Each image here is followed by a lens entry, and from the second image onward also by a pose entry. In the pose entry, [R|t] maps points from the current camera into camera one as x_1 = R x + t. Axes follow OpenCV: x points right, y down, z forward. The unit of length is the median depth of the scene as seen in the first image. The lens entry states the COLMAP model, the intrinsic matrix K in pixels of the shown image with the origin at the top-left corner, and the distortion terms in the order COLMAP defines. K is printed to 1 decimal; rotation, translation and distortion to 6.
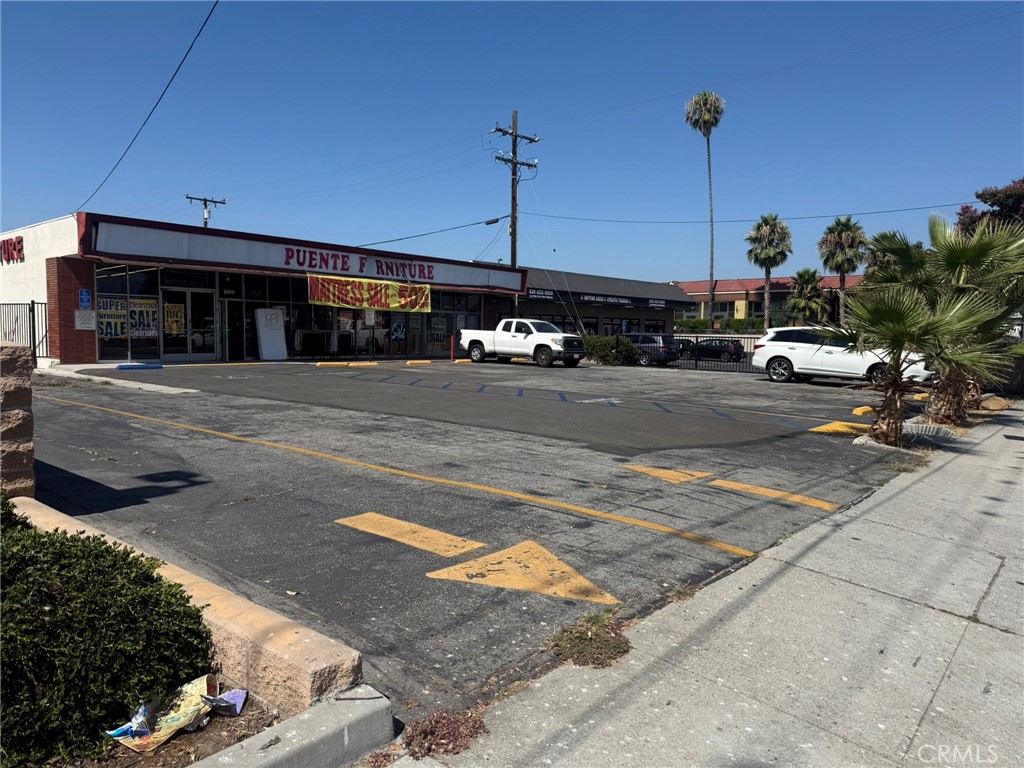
lens RADIAL K [[713.4, 0, 511.9], [0, 713.4, 375.8], [0, 0, 1]] dist [0.136597, -0.241008]
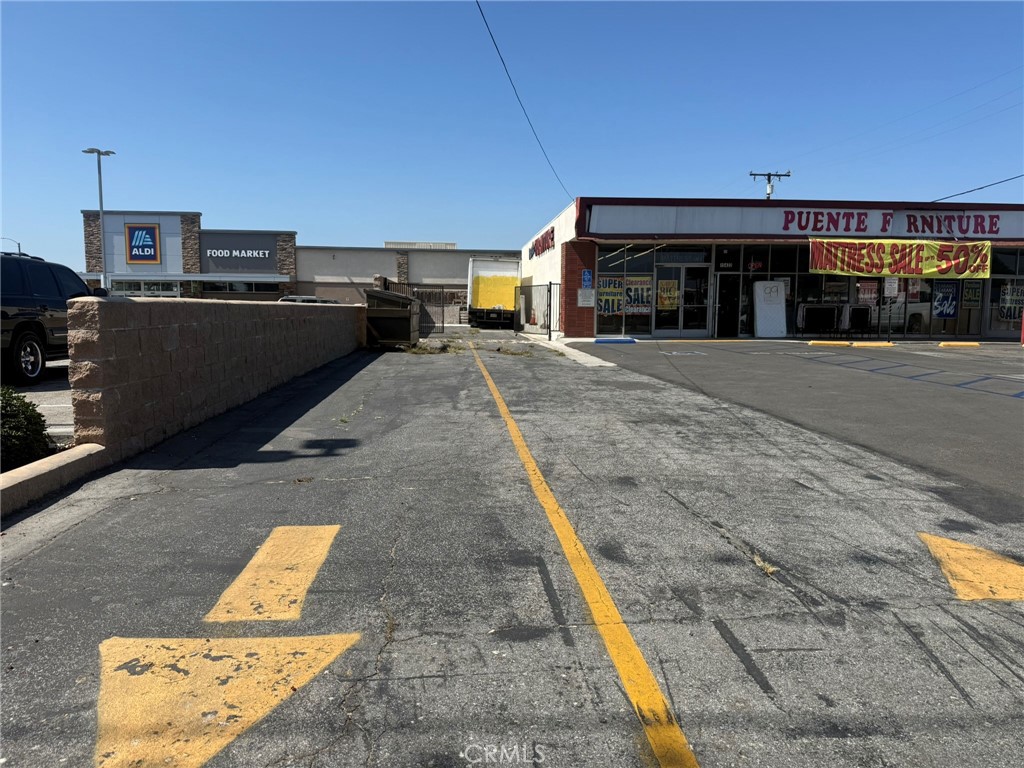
lens RADIAL K [[712.7, 0, 482.2], [0, 712.7, 398.5], [0, 0, 1]] dist [0.052629, -0.072243]
pose [[0.694553, 0.080635, -0.714908, 0.076418], [-0.037507, 0.996406, 0.075946, -0.000594], [0.718463, -0.025934, 0.695081, 0.107130]]
